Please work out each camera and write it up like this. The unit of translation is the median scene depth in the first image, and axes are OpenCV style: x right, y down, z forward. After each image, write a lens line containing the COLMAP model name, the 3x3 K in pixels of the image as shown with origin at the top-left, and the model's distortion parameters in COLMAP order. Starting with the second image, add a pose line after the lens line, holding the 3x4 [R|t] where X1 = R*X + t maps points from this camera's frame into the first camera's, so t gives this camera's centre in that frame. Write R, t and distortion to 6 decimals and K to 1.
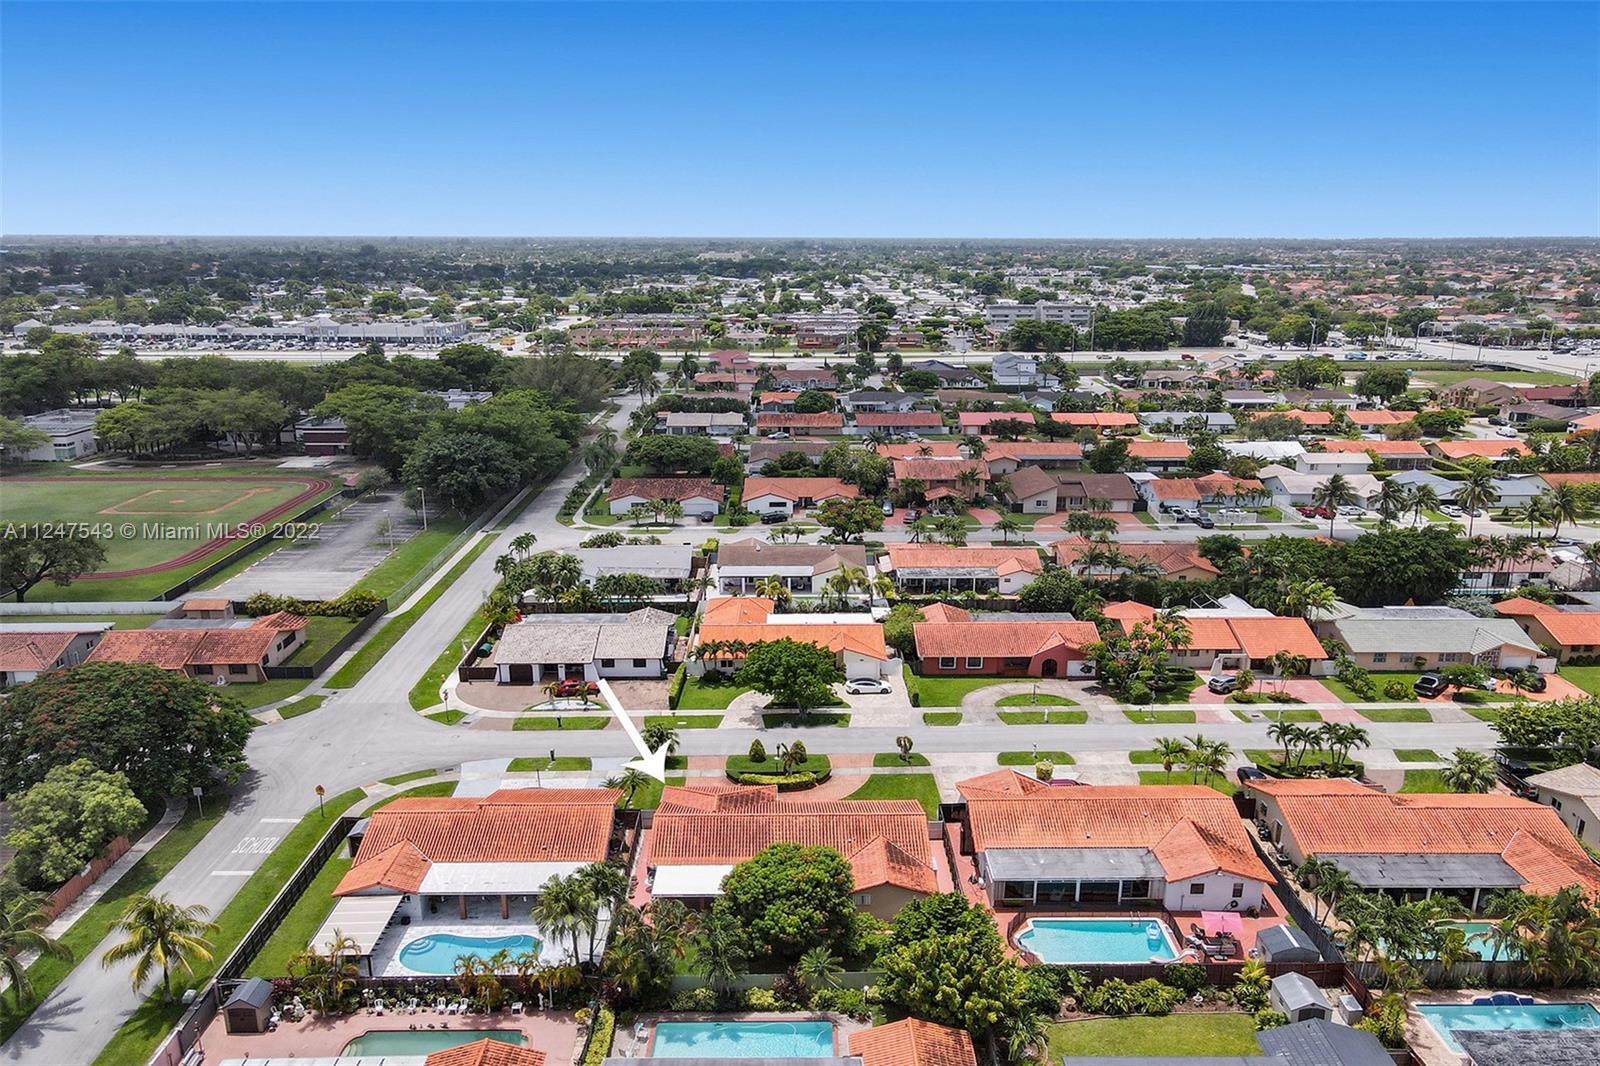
lens RADIAL K [[1227.0, 0, 804.9], [0, 1227.0, 571.5], [0, 0, 1]] dist [-0.004434, 0.051737]
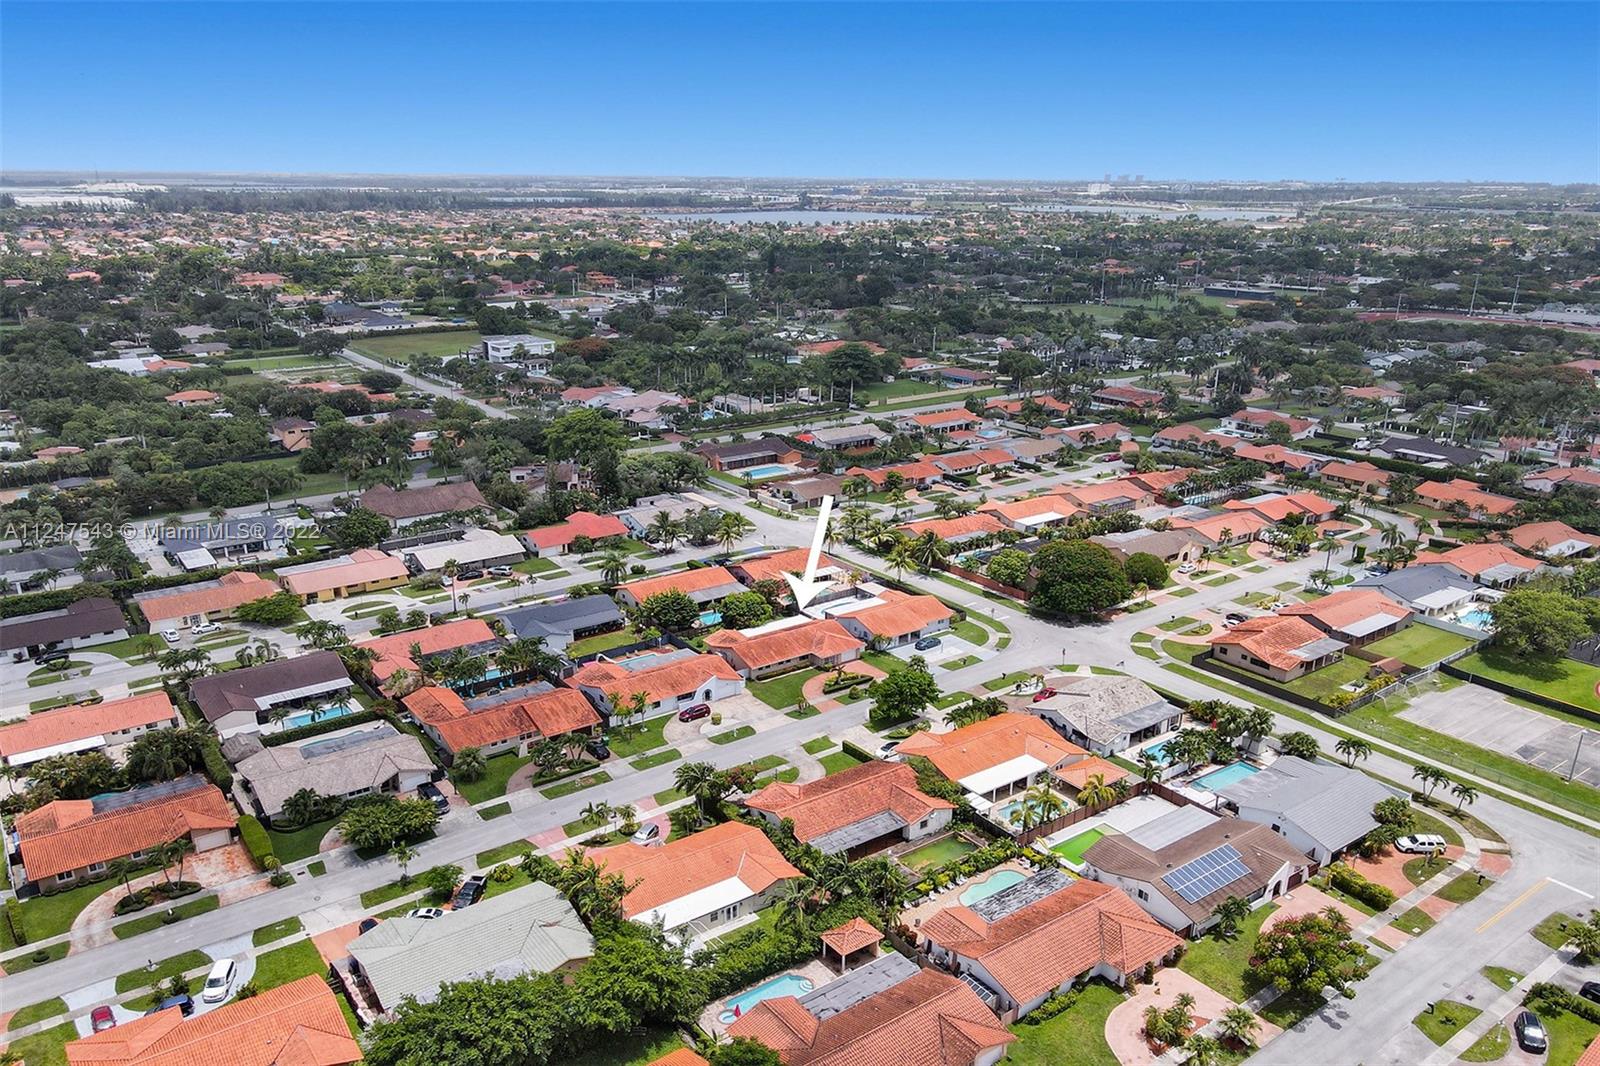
lens RADIAL K [[1207.9, 0, 799.2], [0, 1207.9, 572.8], [0, 0, 1]] dist [-0.004343, 0.032401]
pose [[-0.816748, 0.180535, -0.548023, 0.793629], [-0.157685, 0.843795, 0.512978, -0.701940], [0.555030, 0.505389, -0.660700, 1.692271]]
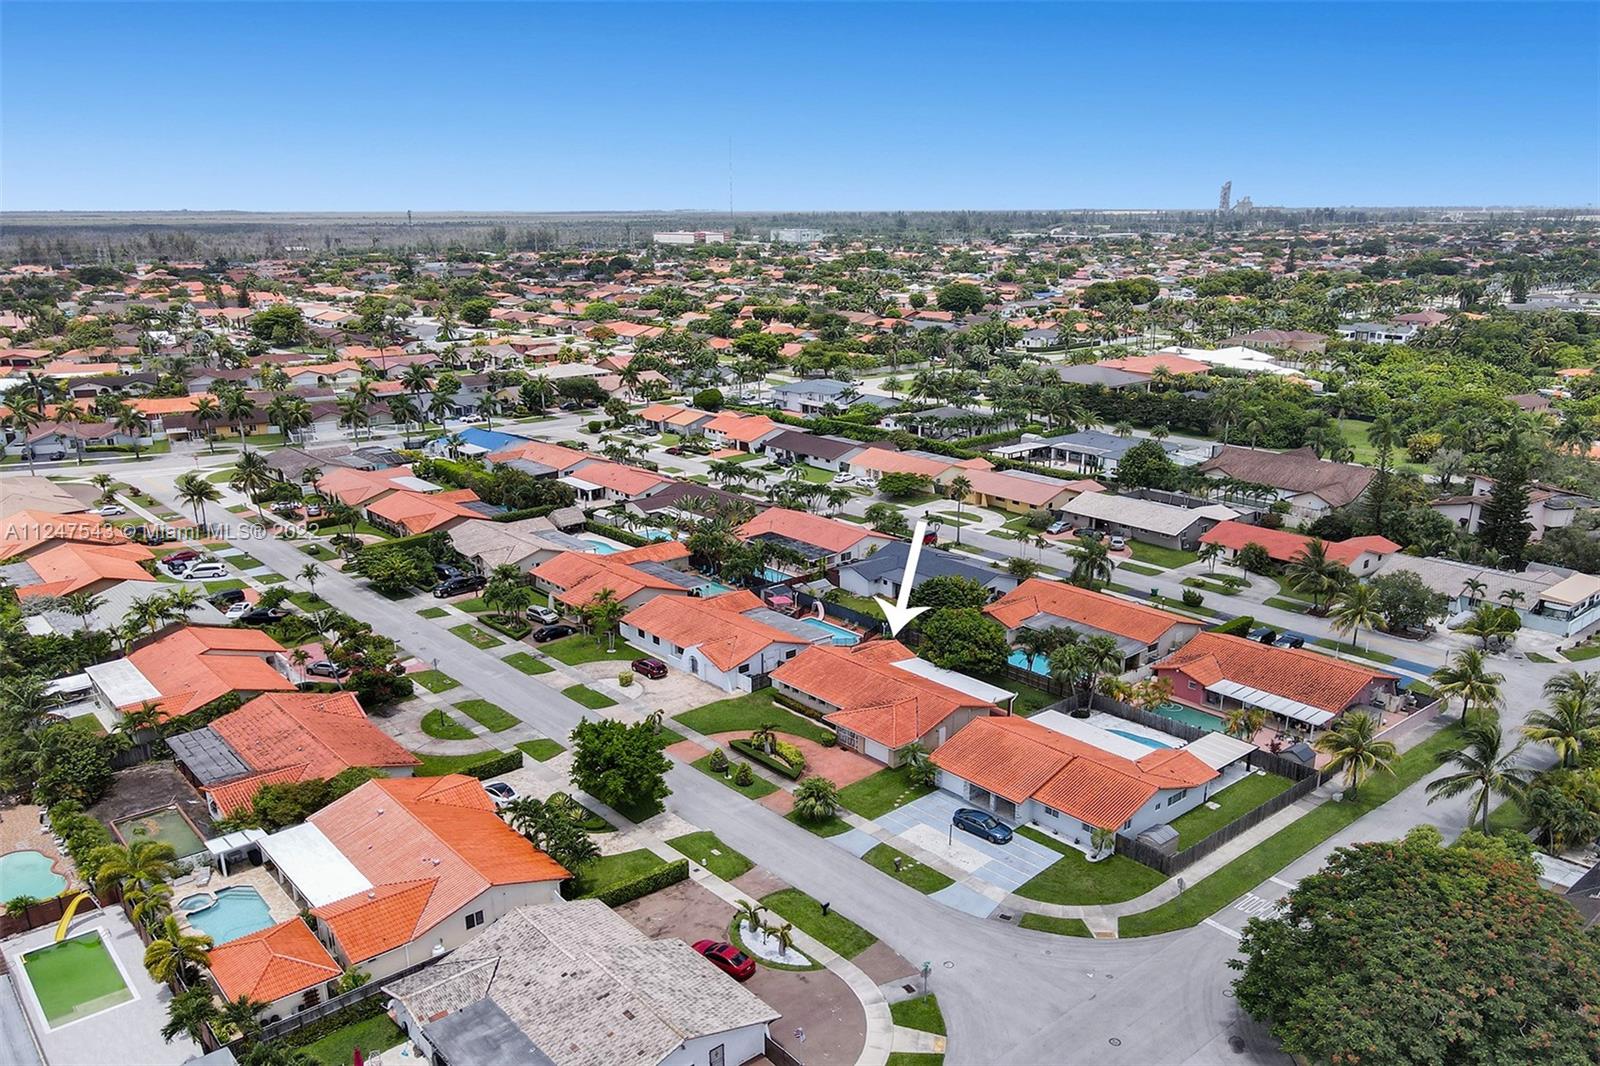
lens RADIAL K [[1207.9, 0, 799.2], [0, 1207.9, 572.8], [0, 0, 1]] dist [-0.004343, 0.032401]
pose [[-0.640937, -0.221030, 0.735082, -0.613434], [0.210849, 0.870112, 0.445475, -0.336183], [-0.738067, 0.440513, -0.511083, 1.190514]]
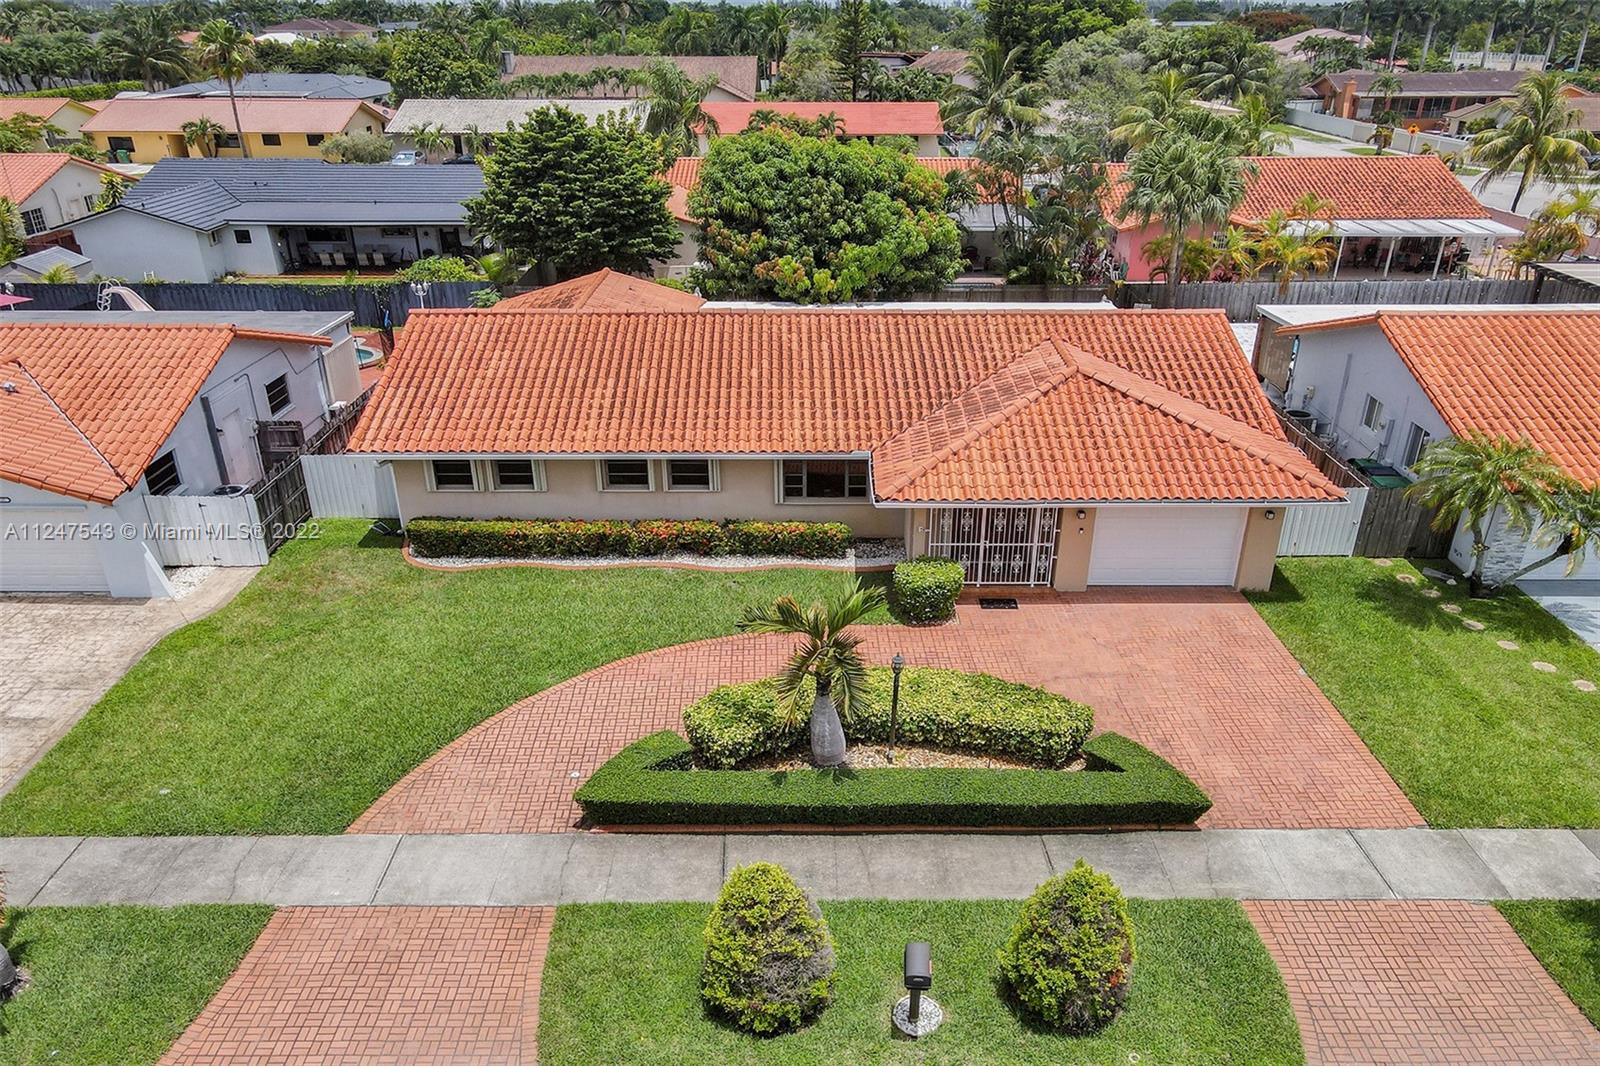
lens RADIAL K [[1207.9, 0, 799.2], [0, 1207.9, 572.8], [0, 0, 1]] dist [-0.004343, 0.032401]
pose [[-0.999816, -0.006738, 0.017940, -0.009943], [0.006543, 0.759837, 0.650080, 0.026987], [-0.018012, 0.650078, -0.759654, 0.932112]]
